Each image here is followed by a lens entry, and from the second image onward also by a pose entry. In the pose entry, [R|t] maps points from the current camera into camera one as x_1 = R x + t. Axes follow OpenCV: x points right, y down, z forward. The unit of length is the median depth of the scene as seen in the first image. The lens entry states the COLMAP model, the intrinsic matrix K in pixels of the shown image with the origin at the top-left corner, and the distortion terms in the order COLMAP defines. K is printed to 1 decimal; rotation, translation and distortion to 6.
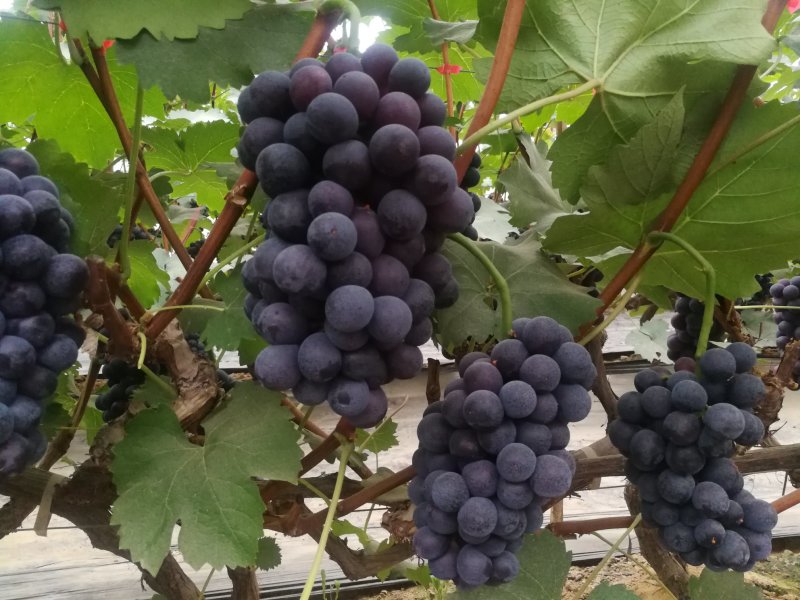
lens RADIAL K [[650.1, 0, 400.0], [0, 650.1, 300.0], [0, 0, 1]] dist [-0.002288, 0.006481]
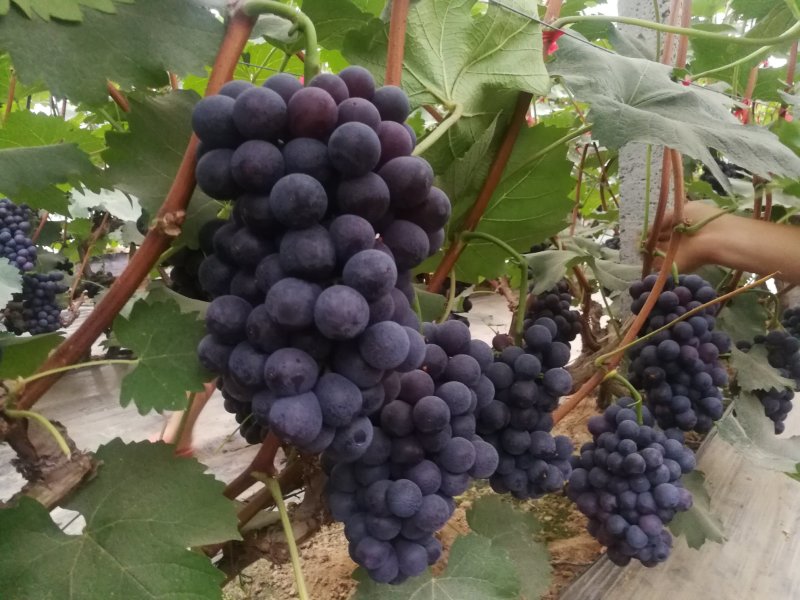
lens RADIAL K [[655.5, 0, 400.0], [0, 655.5, 300.0], [0, 0, 1]] dist [-0.007634, 0.002852]
pose [[0.805015, -0.114039, 0.582191, -0.462439], [0.086574, 0.993427, 0.074883, -0.092764], [-0.586904, -0.009879, 0.809596, 0.137443]]
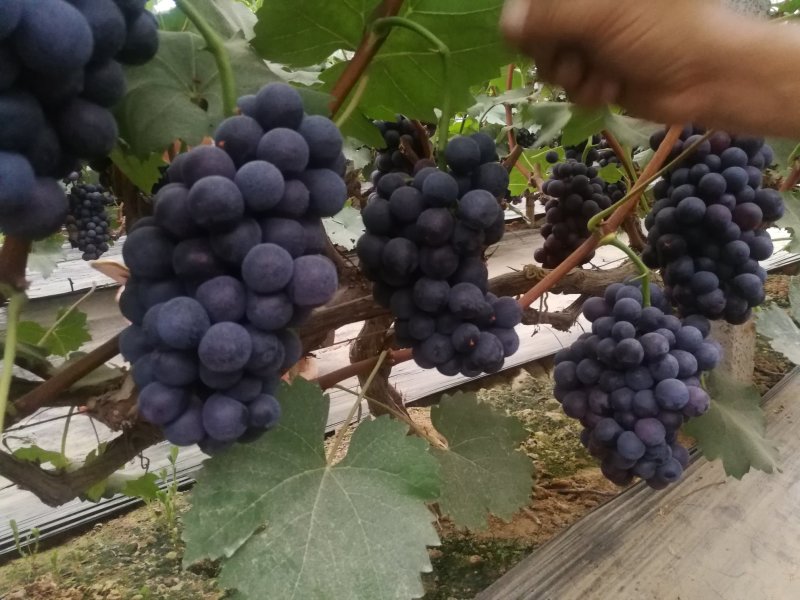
lens RADIAL K [[650.1, 0, 400.0], [0, 650.1, 300.0], [0, 0, 1]] dist [-0.002288, 0.006481]
pose [[0.886187, -0.140201, 0.441606, -0.024778], [0.085446, 0.986224, 0.141637, 0.168726], [-0.455380, -0.087784, 0.885959, 0.213188]]
